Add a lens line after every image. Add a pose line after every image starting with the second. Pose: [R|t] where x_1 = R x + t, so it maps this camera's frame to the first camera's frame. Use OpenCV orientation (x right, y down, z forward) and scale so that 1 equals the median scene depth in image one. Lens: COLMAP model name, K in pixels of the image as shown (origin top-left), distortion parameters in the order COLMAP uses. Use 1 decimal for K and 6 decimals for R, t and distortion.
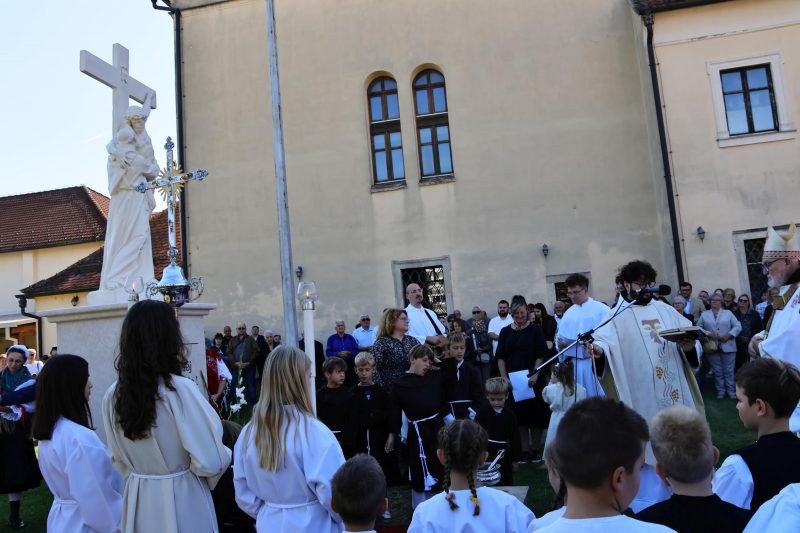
lens RADIAL K [[667.3, 0, 403.5], [0, 667.3, 266.9], [0, 0, 1]] dist [-0.143759, 0.133727]
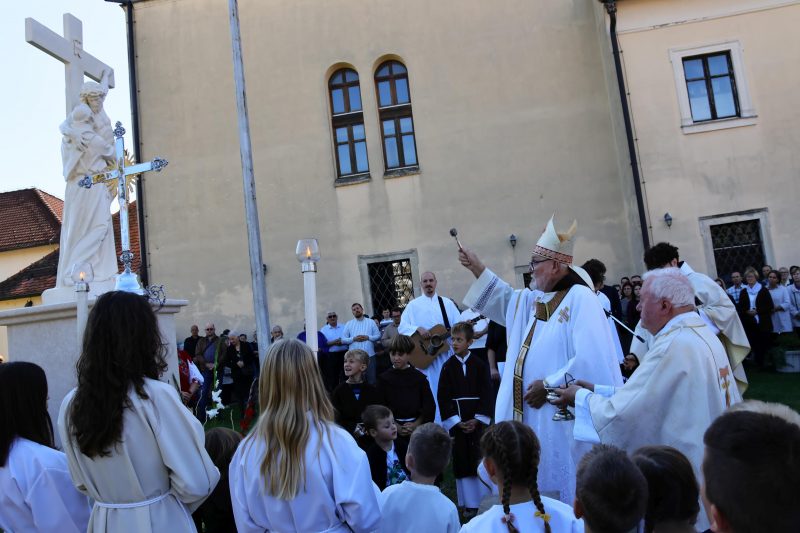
lens RADIAL K [[667.3, 0, 403.5], [0, 667.3, 266.9], [0, 0, 1]] dist [-0.143759, 0.133727]
pose [[0.997970, -0.026314, 0.058000, -0.009334], [0.025954, 0.999639, 0.006953, 0.002916], [-0.058162, -0.005433, 0.998292, 0.018915]]
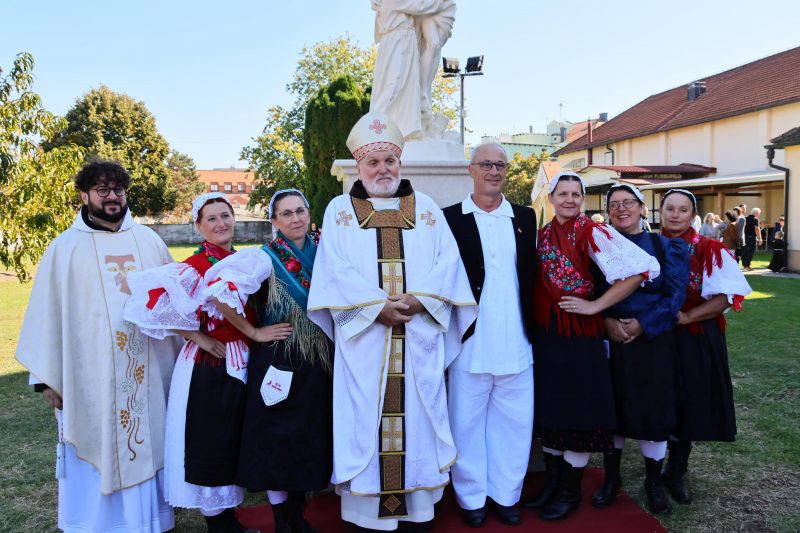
lens RADIAL K [[668.0, 0, 402.1], [0, 668.0, 256.3], [0, 0, 1]] dist [-0.134954, 0.131229]
pose [[0.362652, 0.136549, -0.921866, 0.102485], [0.065017, 0.983090, 0.171194, 0.006441], [0.929654, -0.122021, 0.347642, 0.148293]]
